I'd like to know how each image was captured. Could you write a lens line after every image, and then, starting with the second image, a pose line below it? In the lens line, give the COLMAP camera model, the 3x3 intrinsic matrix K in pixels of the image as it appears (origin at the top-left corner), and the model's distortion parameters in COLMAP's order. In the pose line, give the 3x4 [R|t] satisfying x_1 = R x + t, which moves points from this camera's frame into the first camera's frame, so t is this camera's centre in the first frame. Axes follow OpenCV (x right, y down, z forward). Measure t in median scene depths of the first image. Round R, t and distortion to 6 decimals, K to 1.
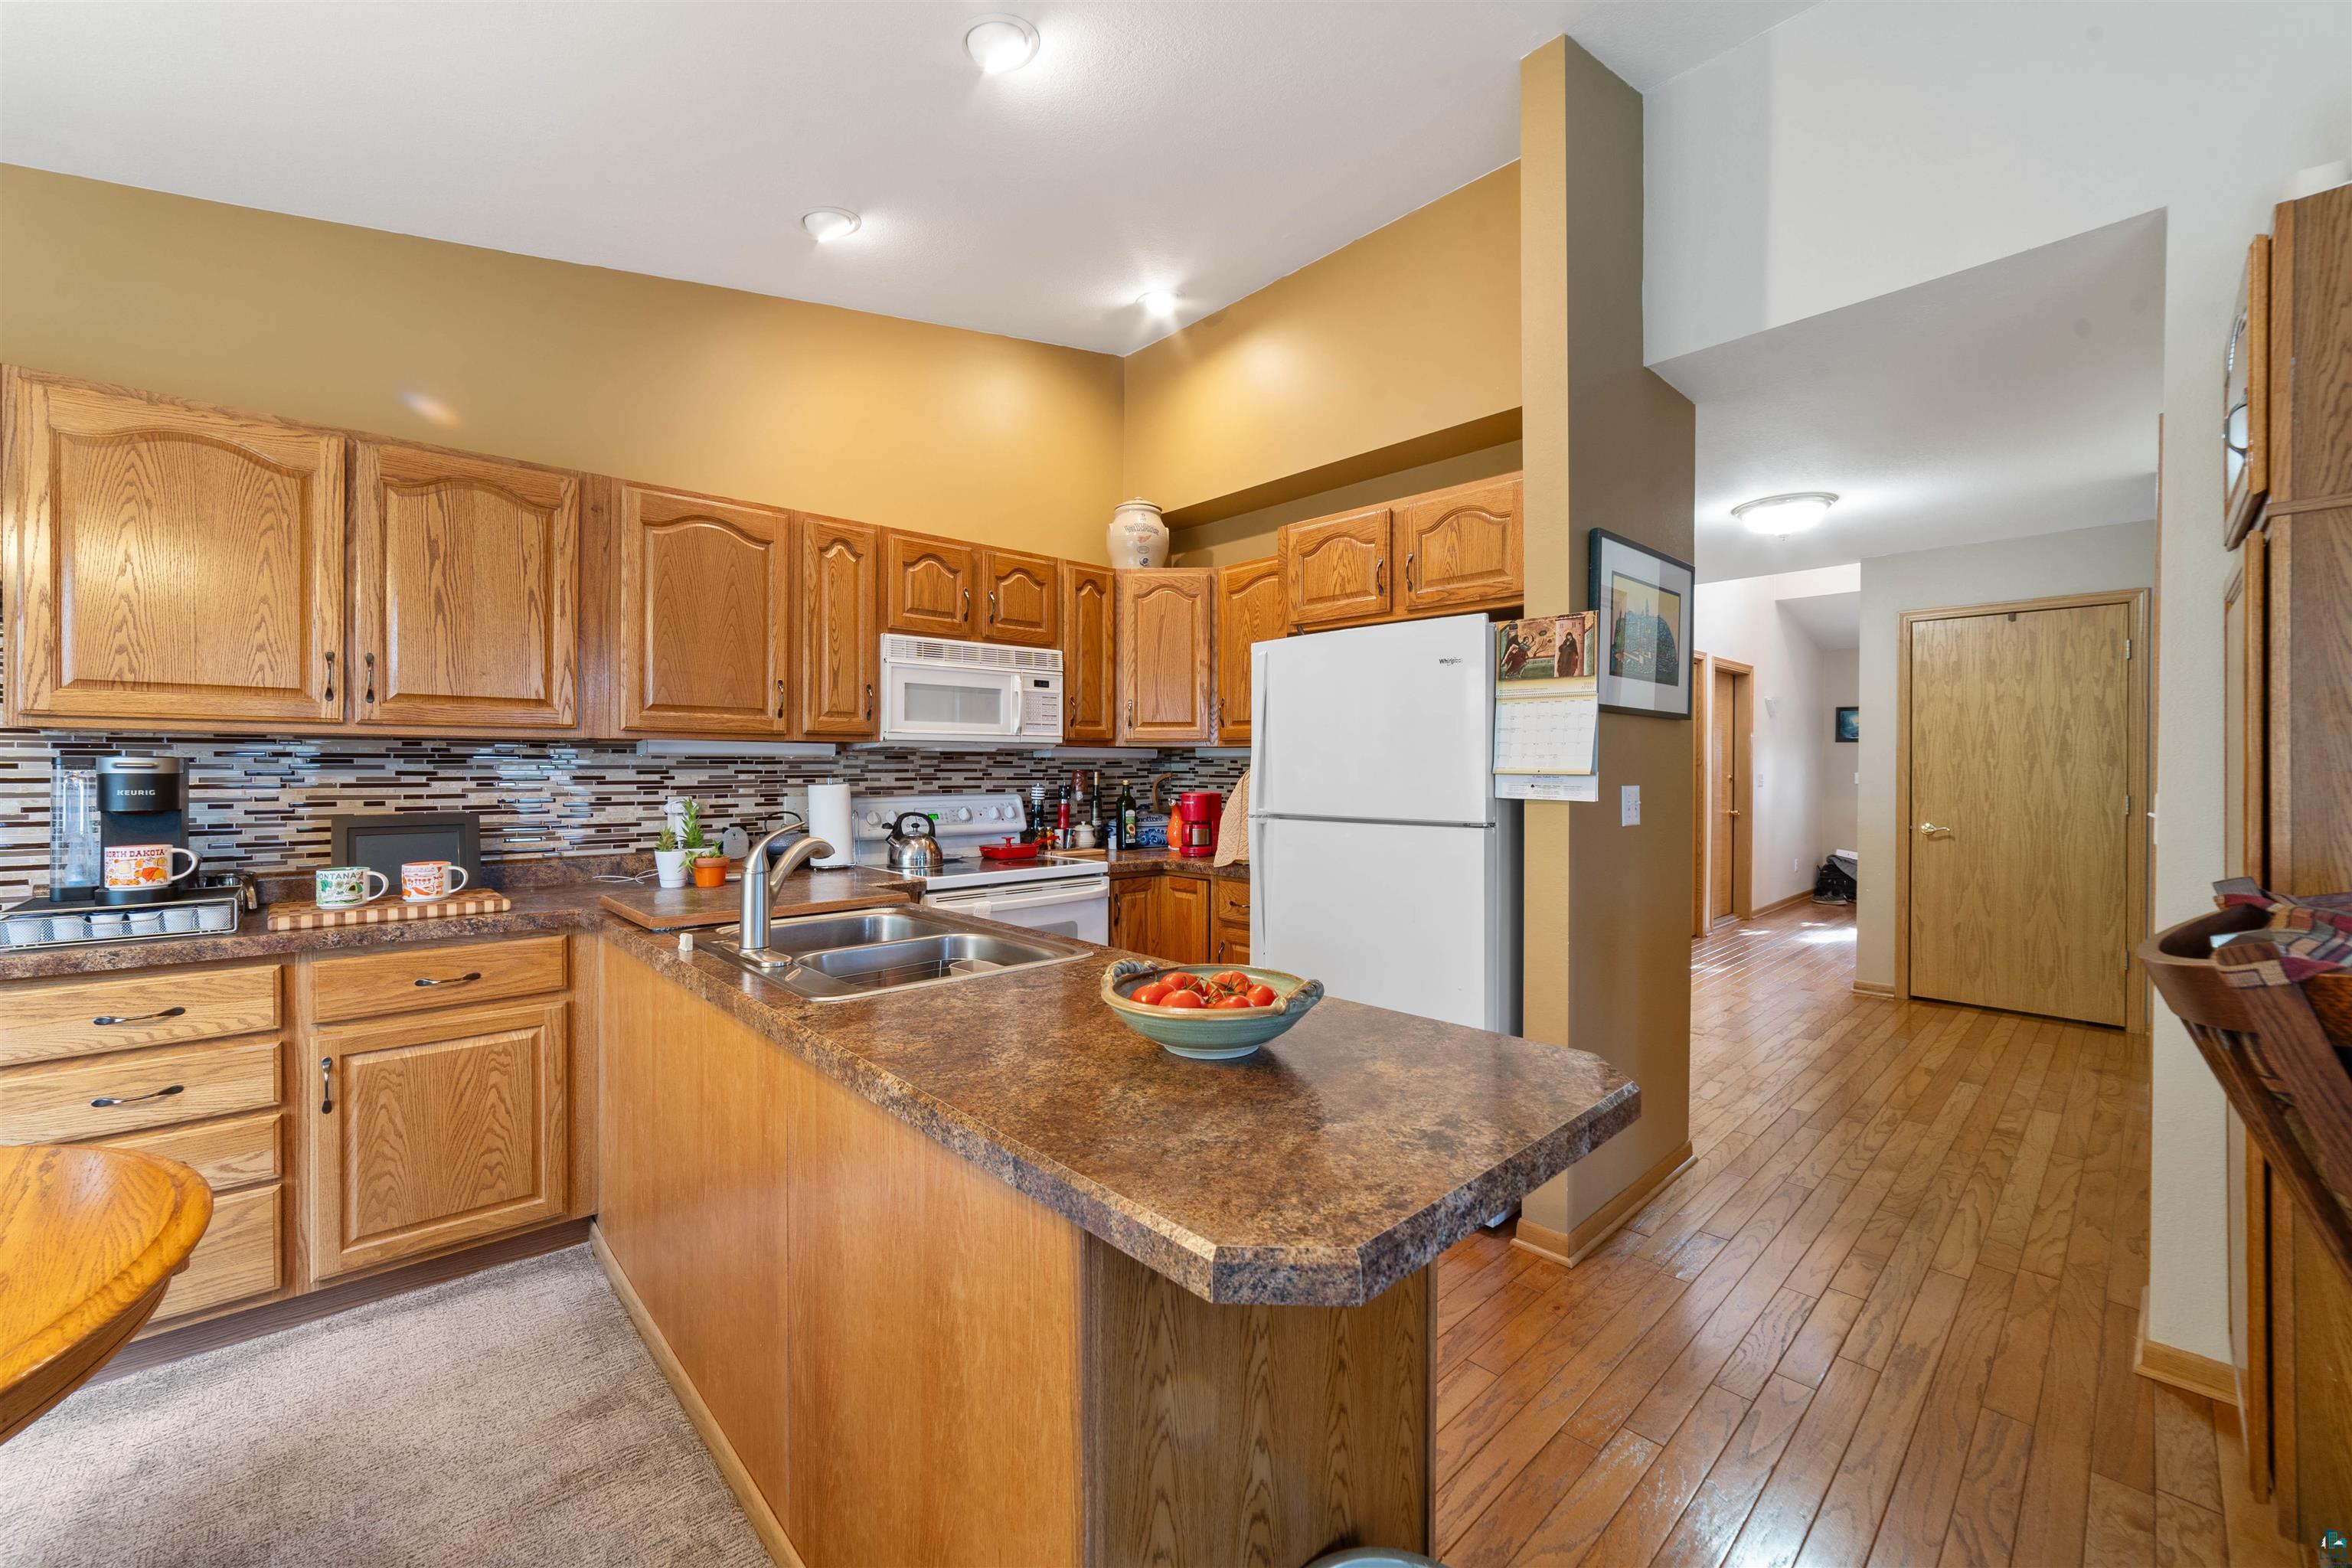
lens RADIAL K [[922.3, 0, 1118.5], [0, 922.3, 772.0], [0, 0, 1]] dist [-0.020125, 0.007595]
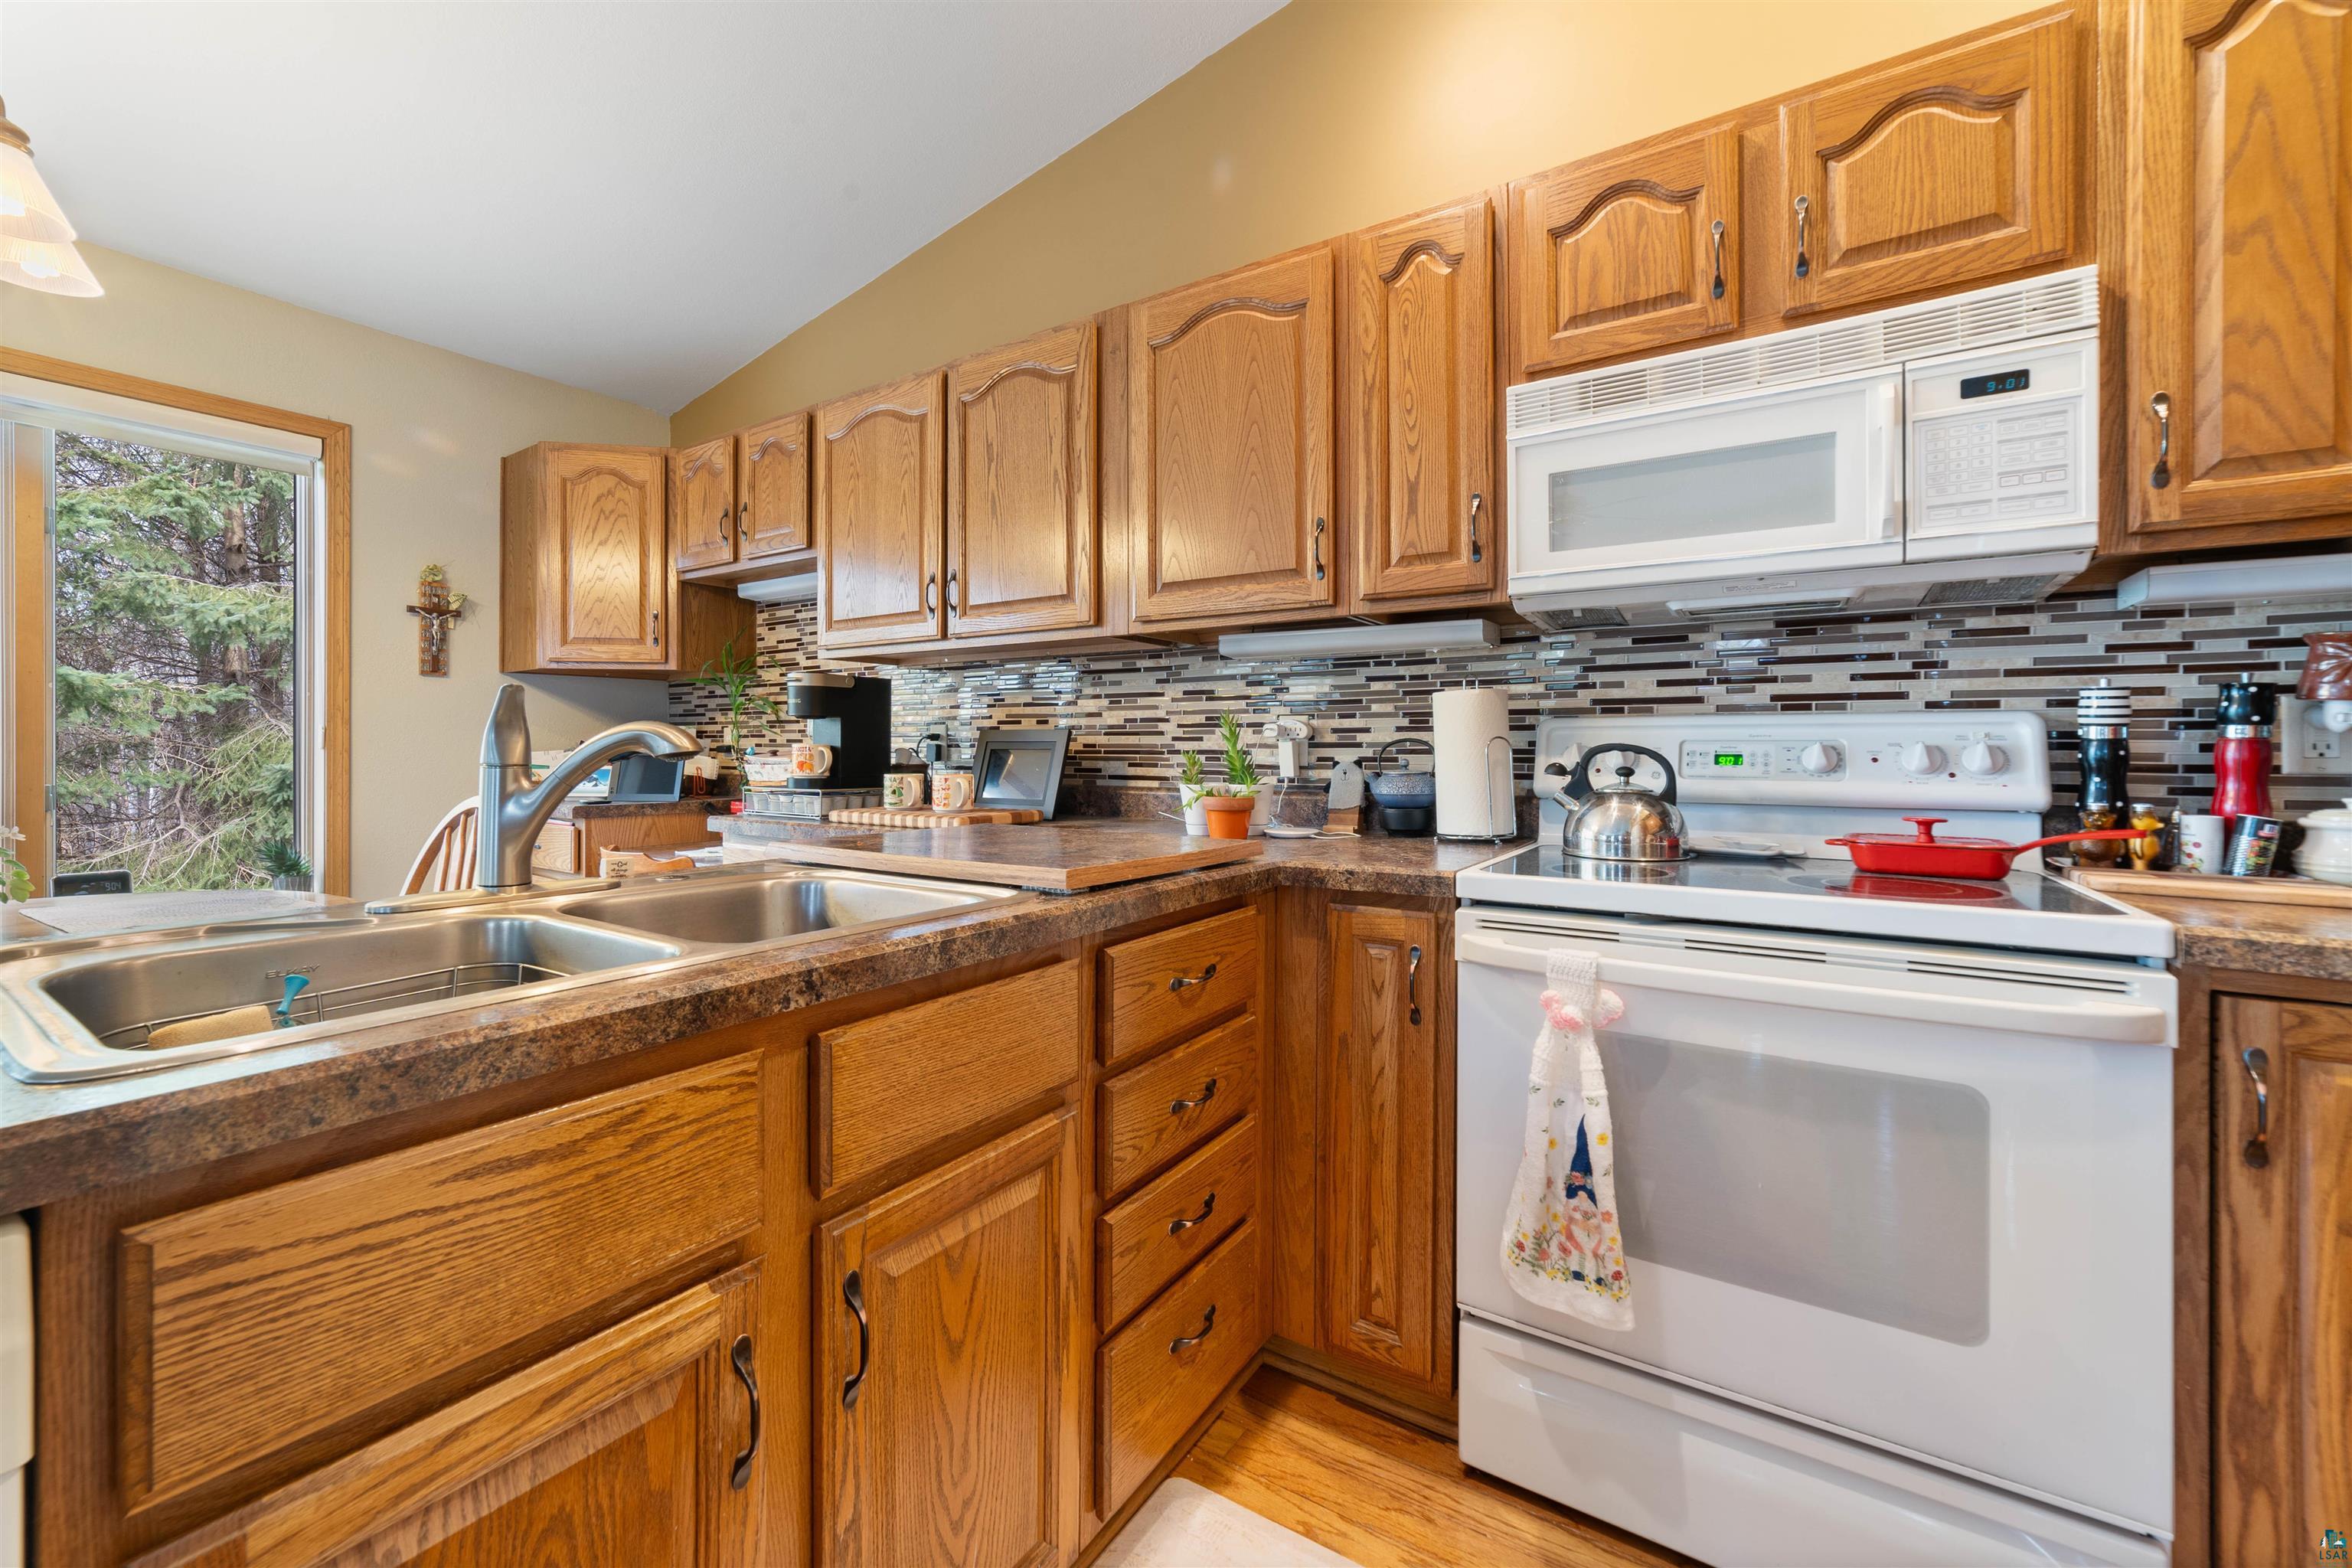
lens RADIAL K [[922.3, 0, 1218.4], [0, 922.3, 748.3], [0, 0, 1]] dist [-0.020125, 0.007595]
pose [[0.278817, 0.001323, -0.960343, 0.241105], [-0.005499, 0.999985, -0.000219, 0.063775], [0.960328, 0.005342, 0.278820, 0.896322]]
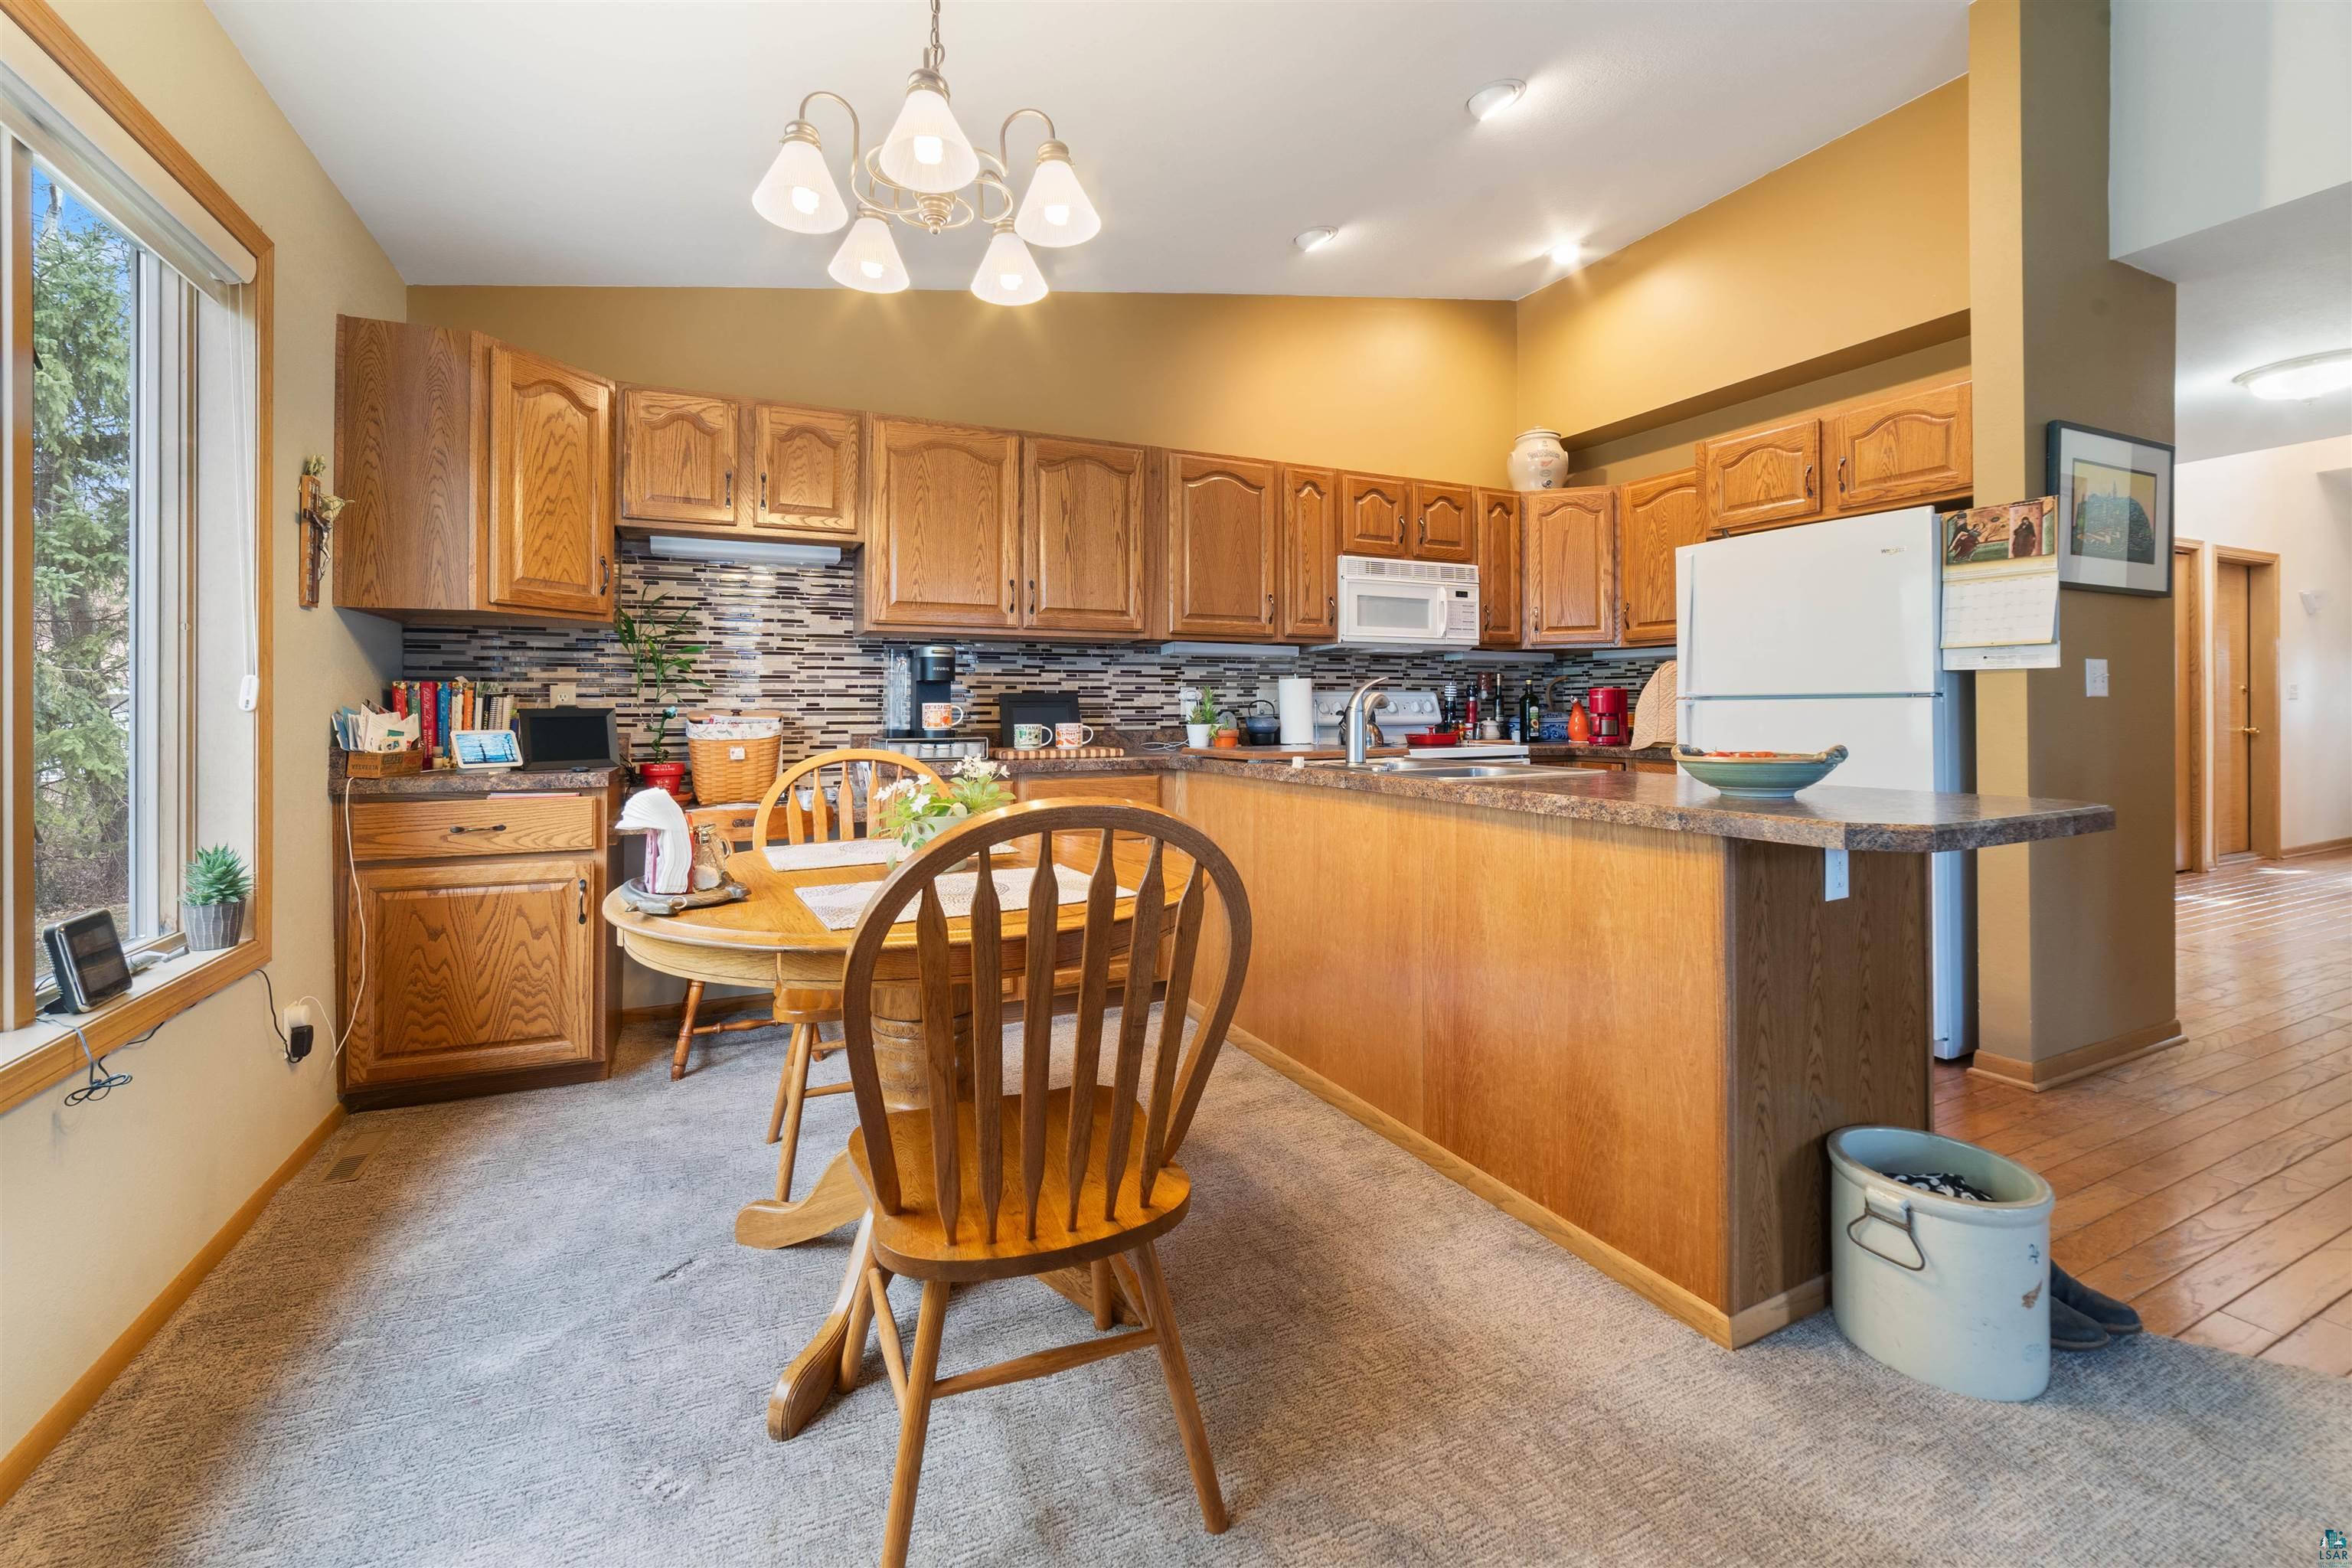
lens RADIAL K [[922.3, 0, 1135.2], [0, 922.3, 702.6], [0, 0, 1]] dist [-0.020125, 0.007595]
pose [[0.955806, -0.005386, -0.293948, -0.197835], [0.003195, 0.999963, -0.007934, 0.071280], [0.293980, 0.006644, 0.955788, -0.335750]]
